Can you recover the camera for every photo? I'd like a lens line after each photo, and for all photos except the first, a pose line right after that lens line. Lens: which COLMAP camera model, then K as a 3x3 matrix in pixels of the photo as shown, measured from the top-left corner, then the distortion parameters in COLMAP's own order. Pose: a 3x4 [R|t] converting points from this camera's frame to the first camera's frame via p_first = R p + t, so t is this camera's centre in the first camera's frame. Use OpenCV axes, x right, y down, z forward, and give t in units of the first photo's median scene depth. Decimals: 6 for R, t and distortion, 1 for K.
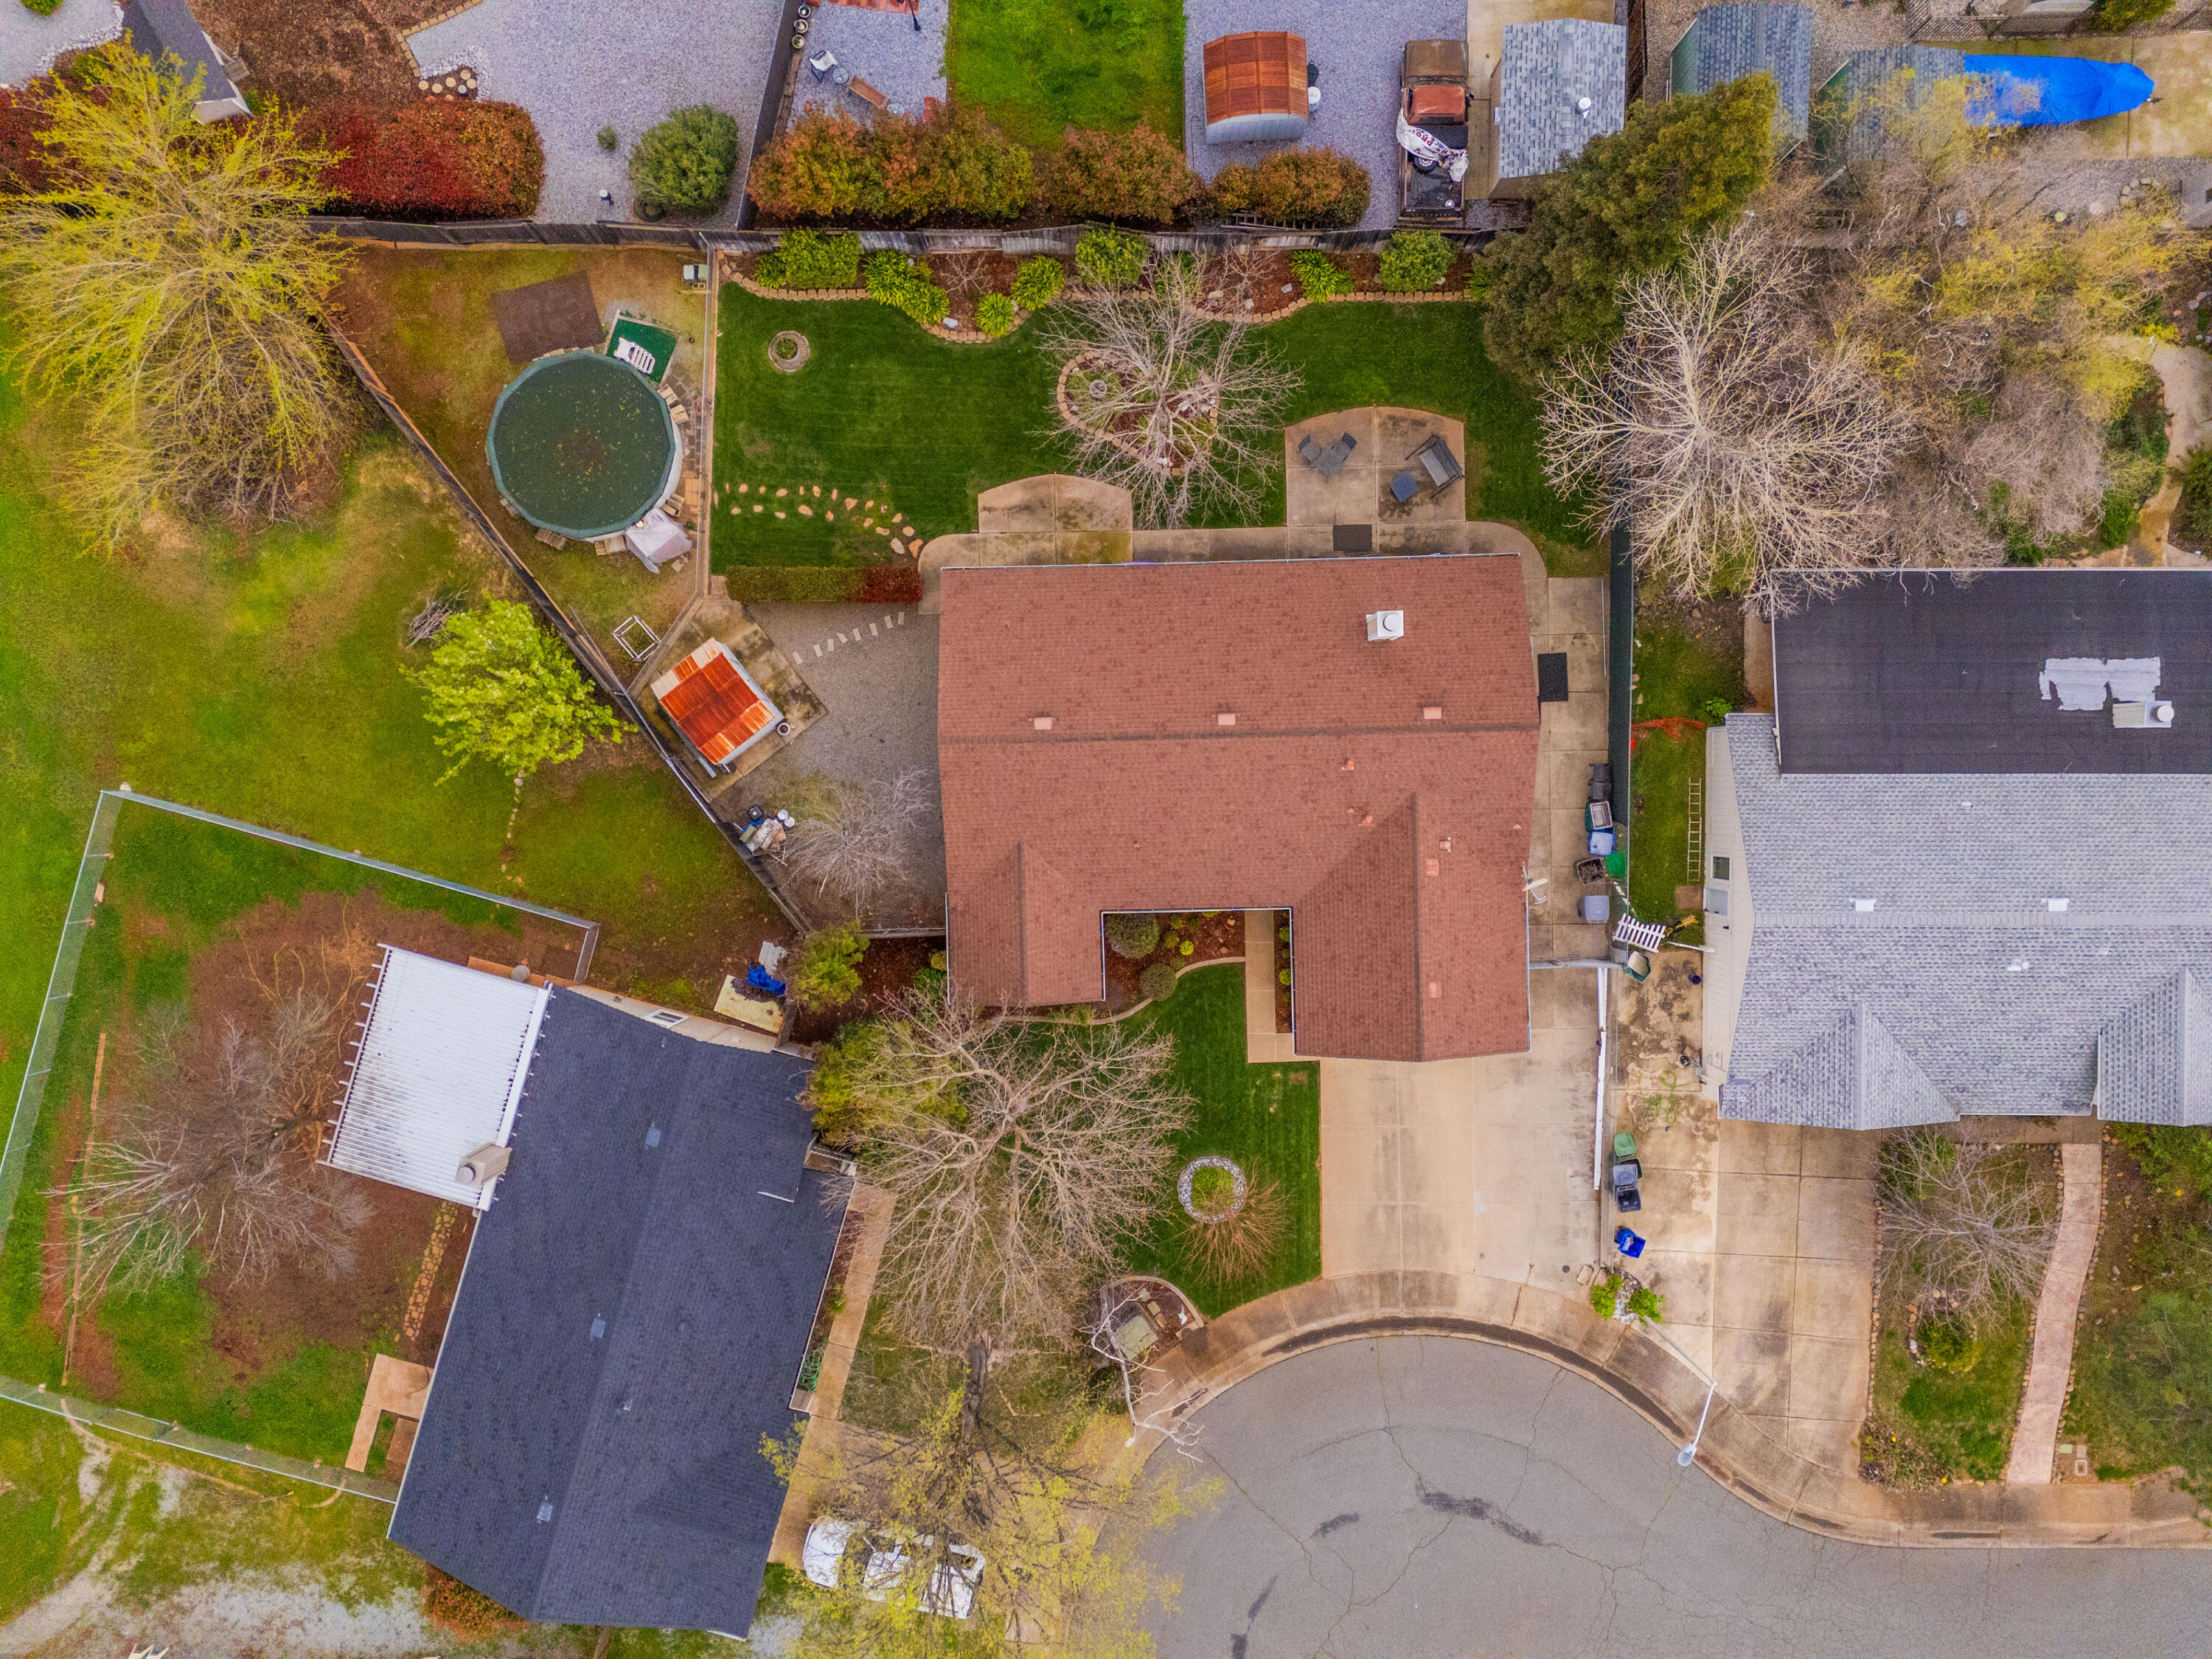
lens RADIAL K [[1588.2, 0, 1102.0], [0, 1588.2, 824.6], [0, 0, 1]] dist [0.031514, -0.005910]
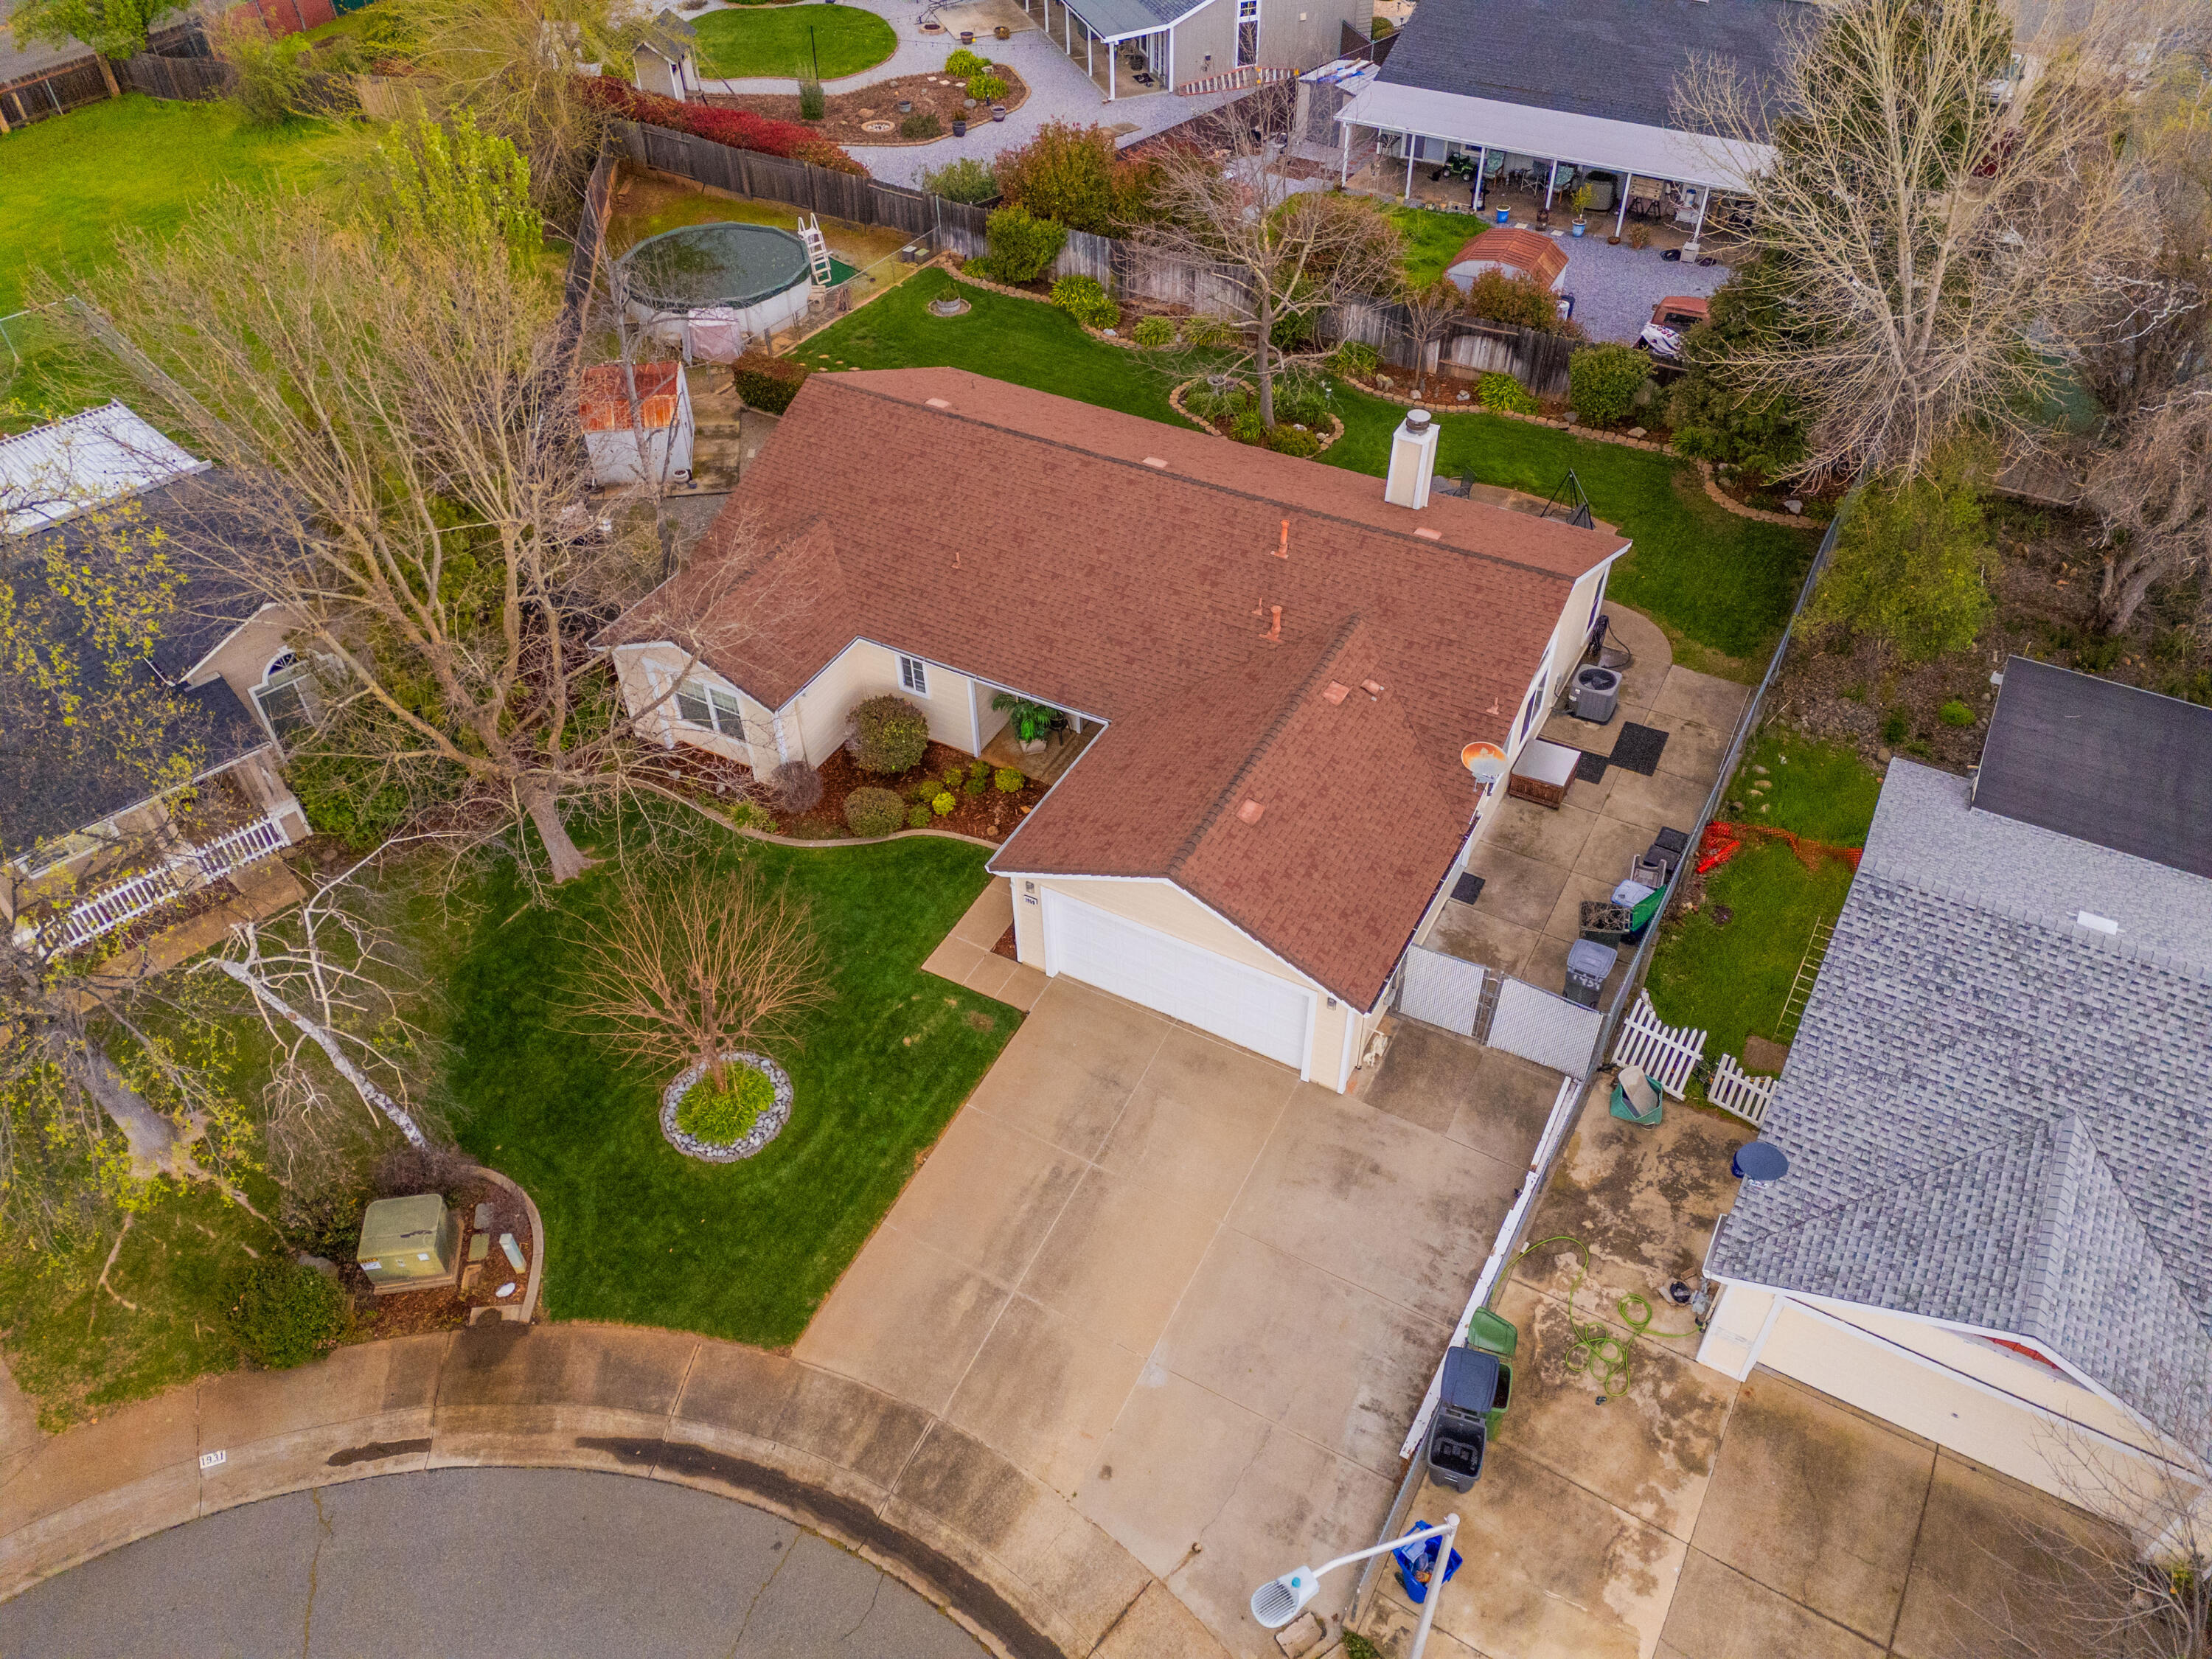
lens RADIAL K [[1588.2, 0, 1112.8], [0, 1588.2, 828.0], [0, 0, 1]] dist [0.031514, -0.005910]
pose [[0.867681, 0.337996, -0.364539, 0.344307], [-0.497121, 0.589564, -0.636620, 0.450622], [-0.000256, 0.733603, 0.679578, 0.574172]]
